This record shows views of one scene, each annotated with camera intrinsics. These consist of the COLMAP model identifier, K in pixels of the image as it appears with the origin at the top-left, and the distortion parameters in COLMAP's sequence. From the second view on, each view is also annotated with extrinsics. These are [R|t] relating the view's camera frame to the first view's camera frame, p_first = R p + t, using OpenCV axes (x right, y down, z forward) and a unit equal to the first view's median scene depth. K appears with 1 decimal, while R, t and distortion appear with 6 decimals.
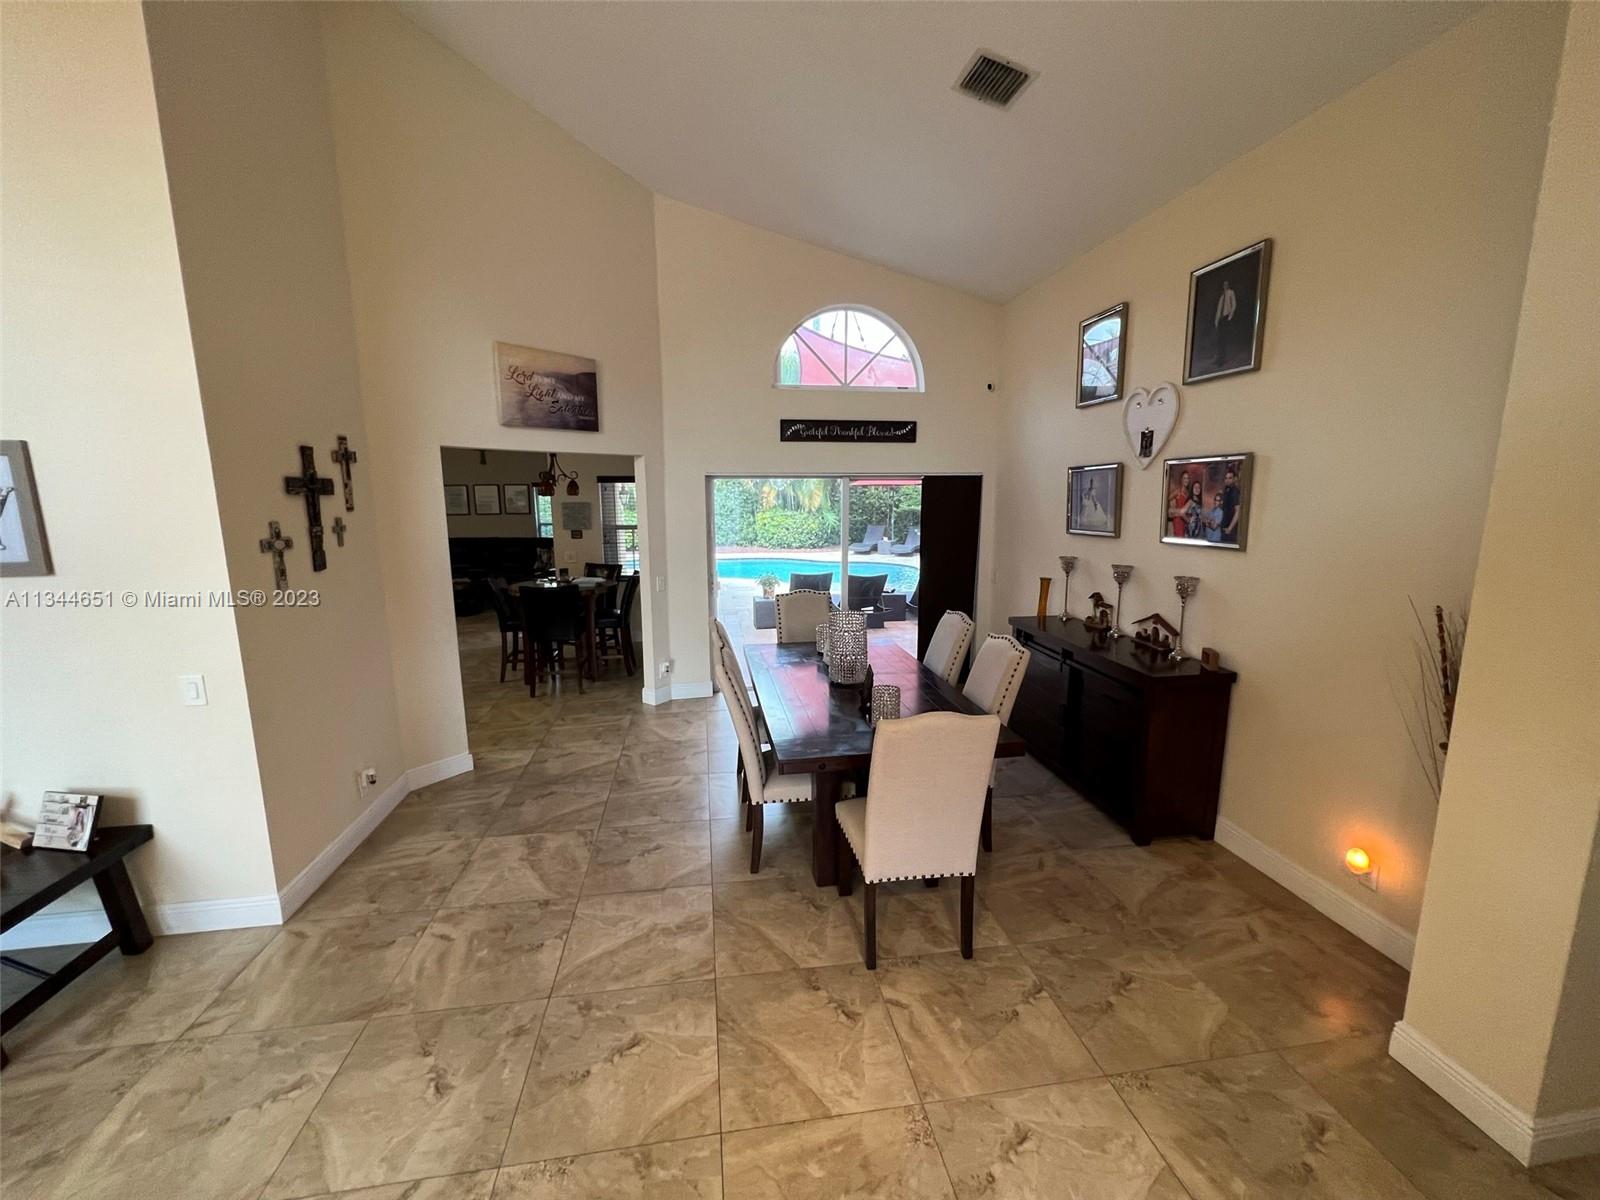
lens RADIAL K [[641.8, 0, 795.4], [0, 641.8, 597.1], [0, 0, 1]] dist [-0.001410, 0.000507]
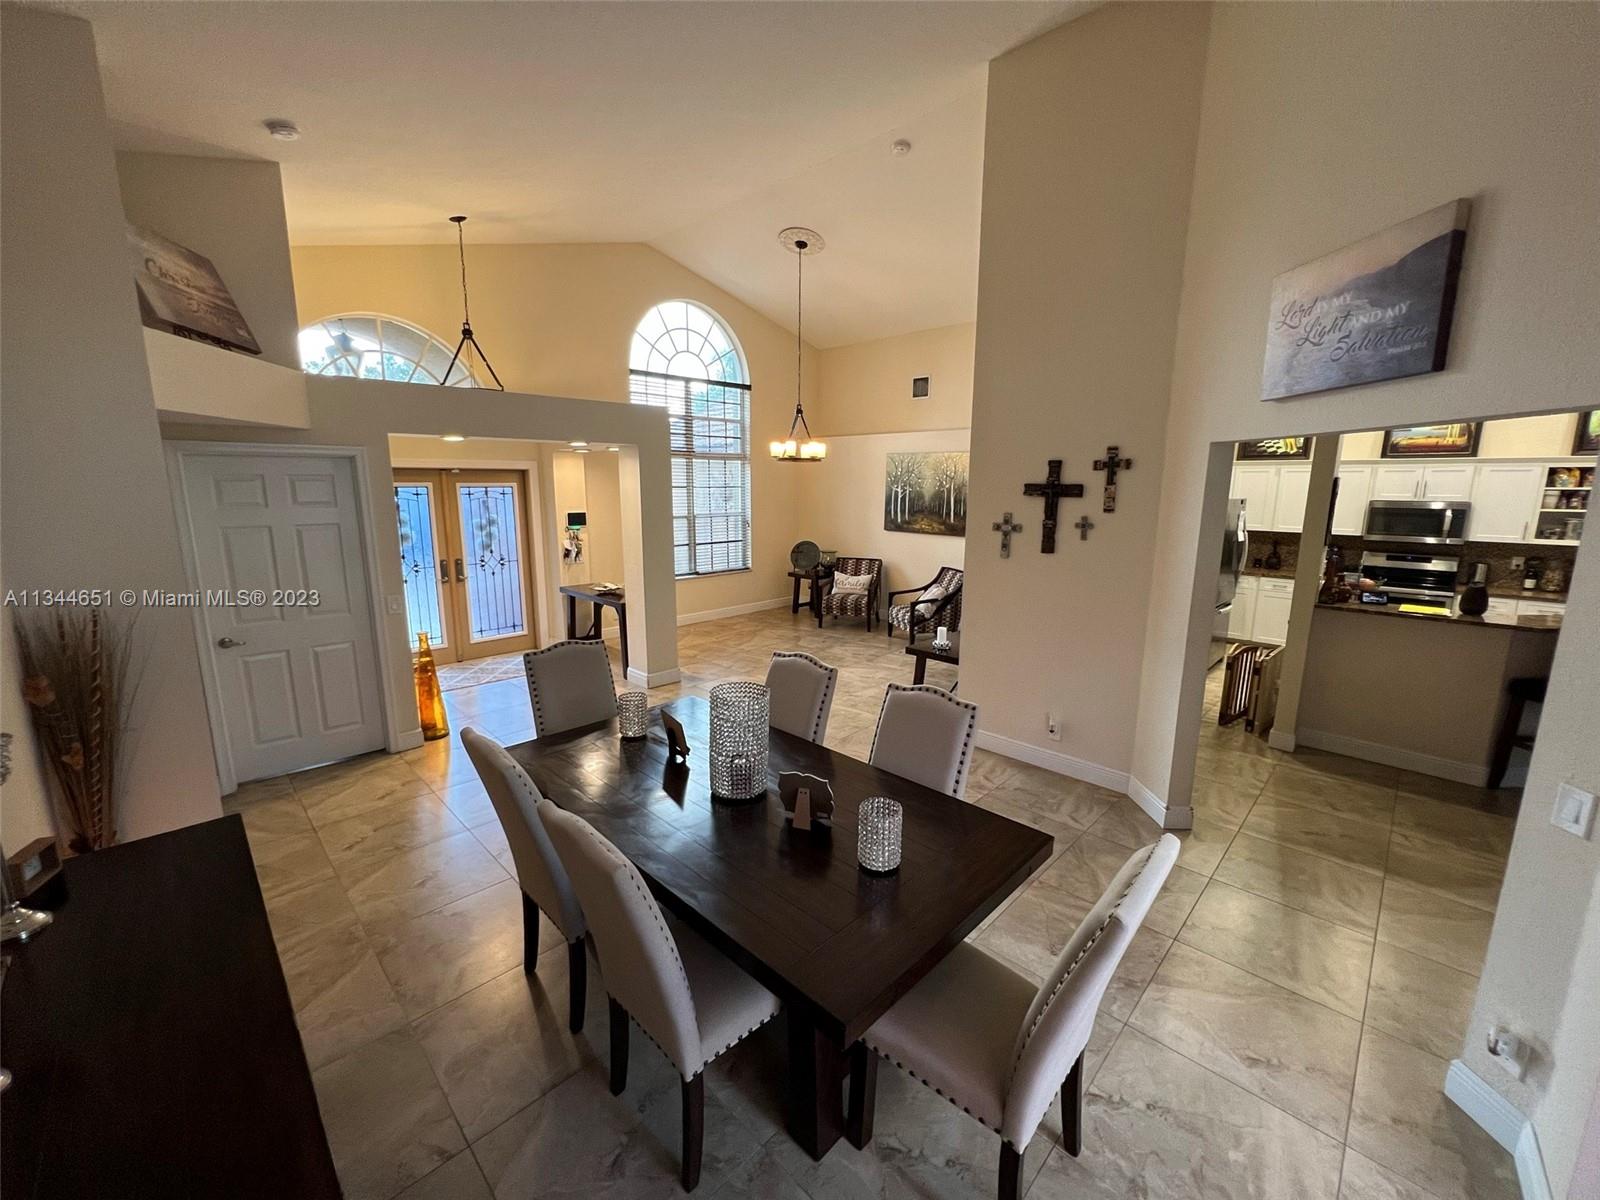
lens RADIAL K [[641.8, 0, 794.9], [0, 641.8, 595.8], [0, 0, 1]] dist [-0.001410, 0.000507]
pose [[-0.802912, 0.105868, -0.586622, 0.393756], [-0.098968, 0.946769, 0.306322, -0.261213], [0.587825, 0.304006, -0.749694, 1.428084]]
